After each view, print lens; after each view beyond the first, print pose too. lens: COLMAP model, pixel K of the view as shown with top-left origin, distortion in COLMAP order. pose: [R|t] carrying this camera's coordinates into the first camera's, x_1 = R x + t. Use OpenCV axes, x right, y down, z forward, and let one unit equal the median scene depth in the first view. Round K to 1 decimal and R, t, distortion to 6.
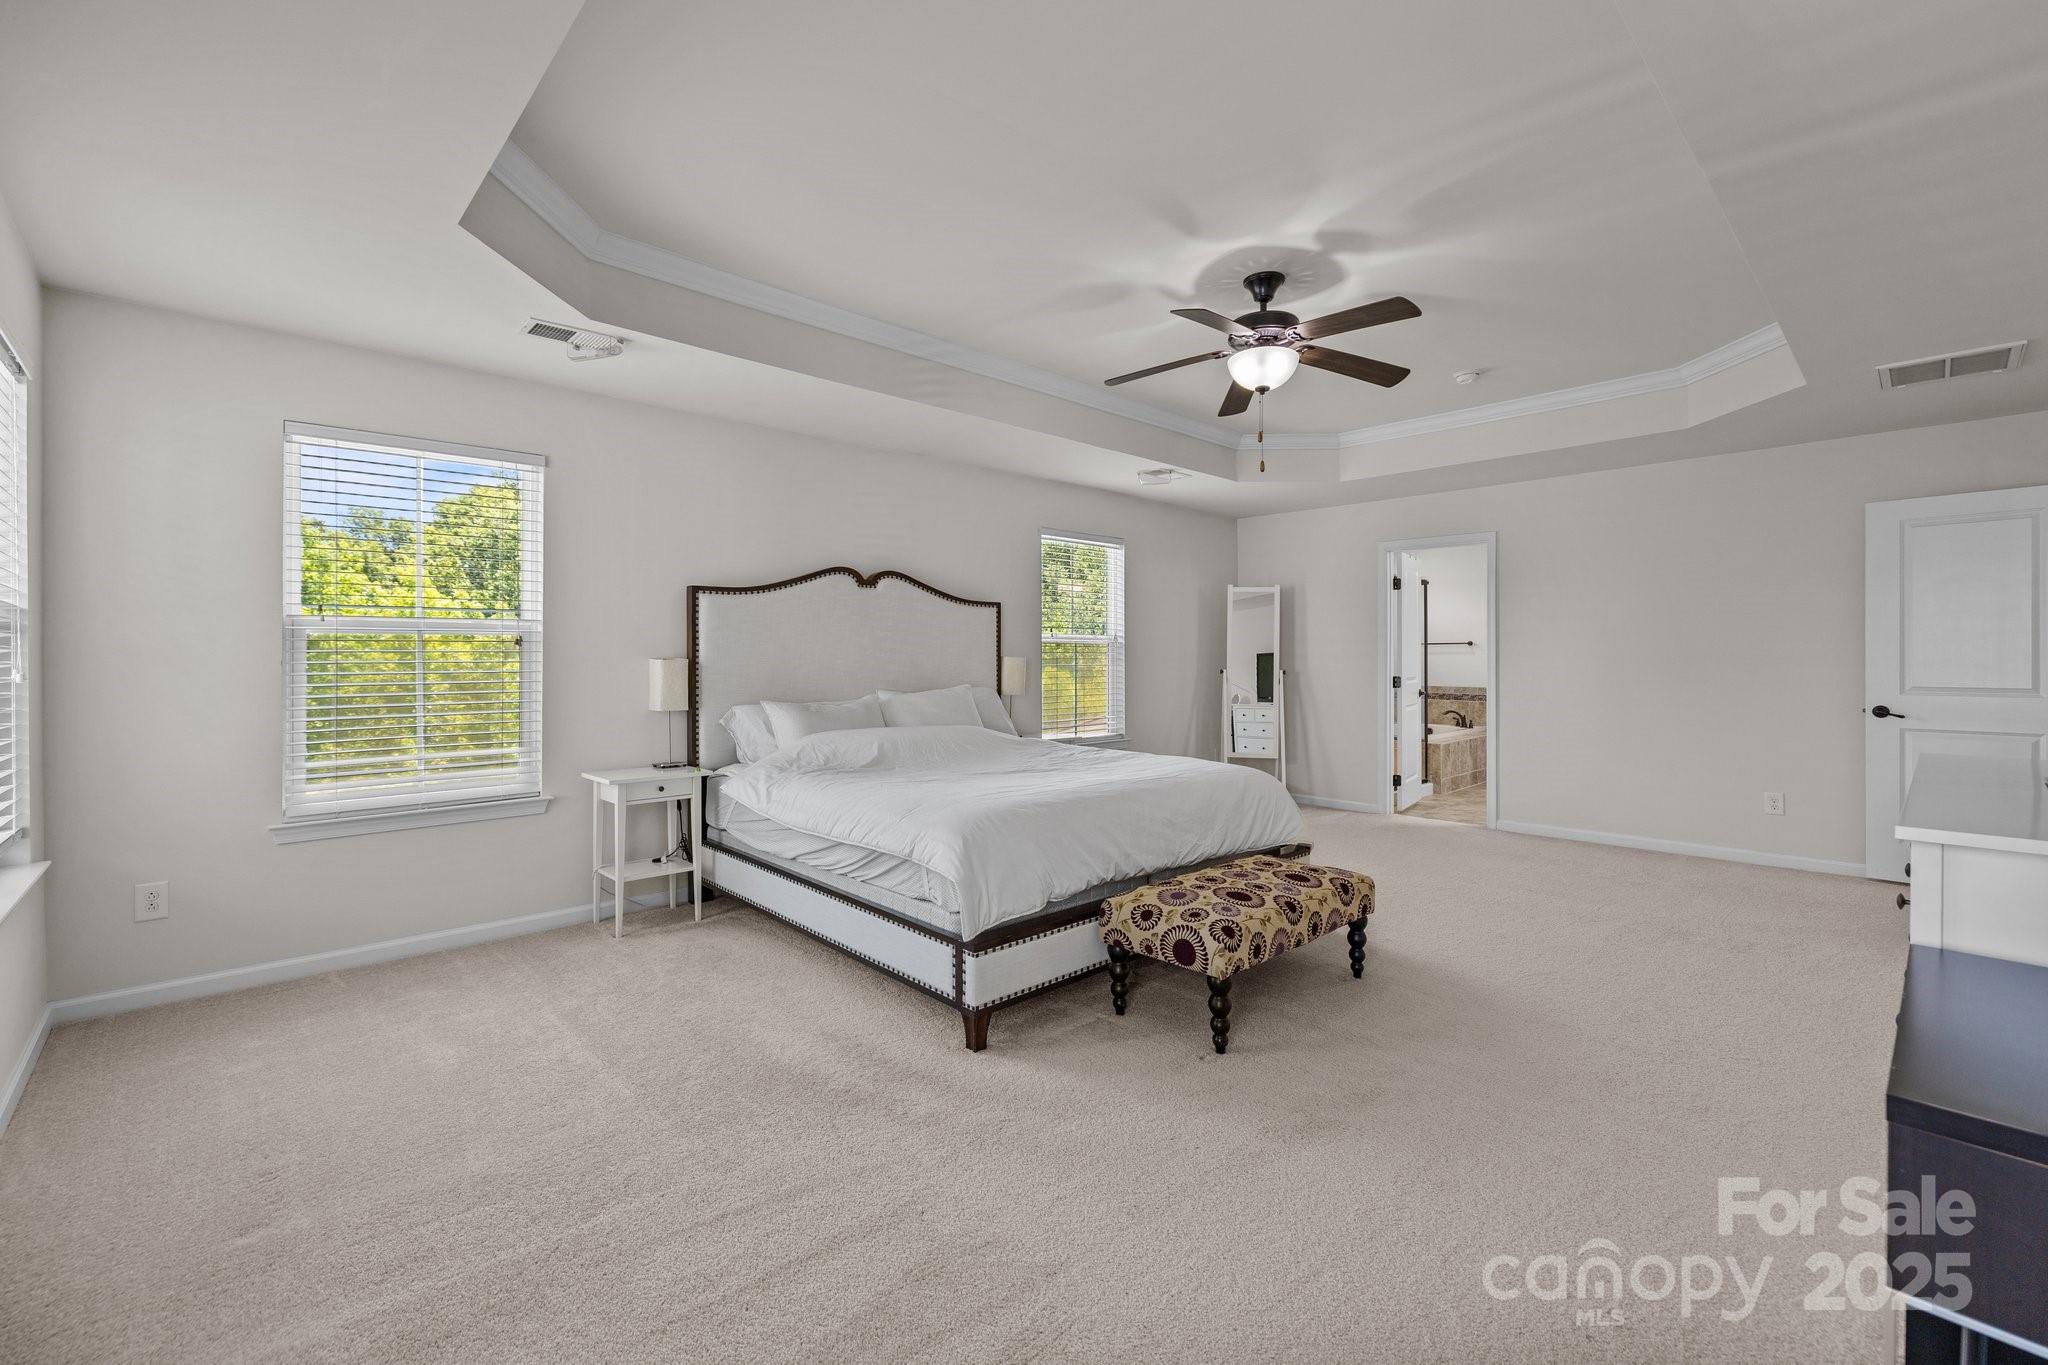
lens RADIAL K [[866.6, 0, 1012.1], [0, 866.6, 652.9], [0, 0, 1]] dist [-0.001552, -0.000236]
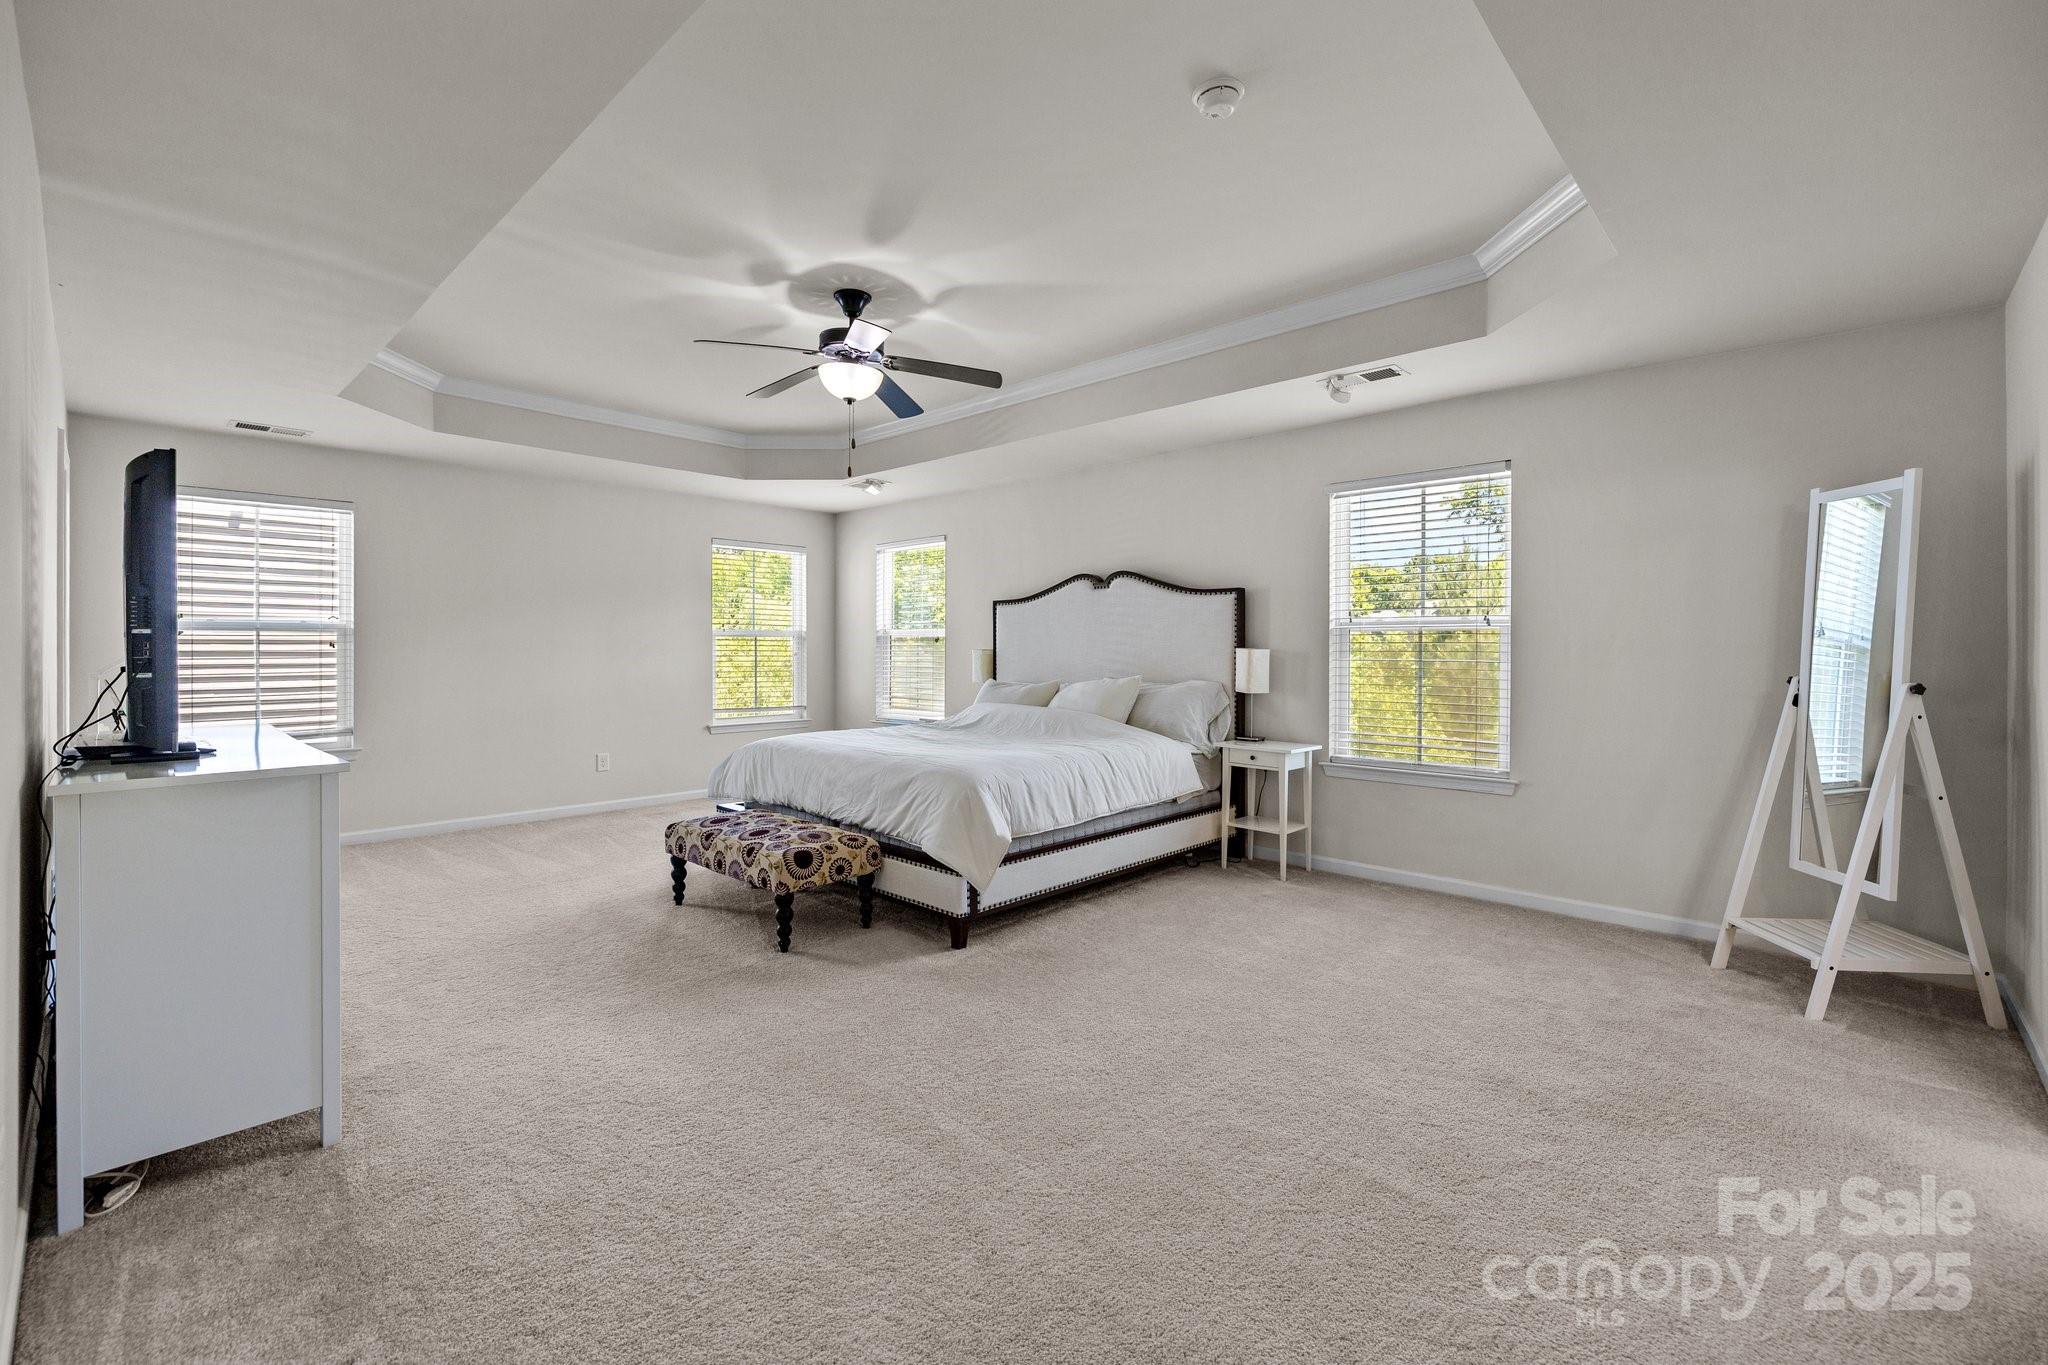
lens RADIAL K [[866.6, 0, 1012.1], [0, 866.6, 652.9], [0, 0, 1]] dist [-0.001552, -0.000236]
pose [[0.048376, 0.009618, -0.998783, 1.343233], [0.005127, 0.999938, 0.009878, -0.001877], [0.998816, -0.005598, 0.048324, 1.121607]]
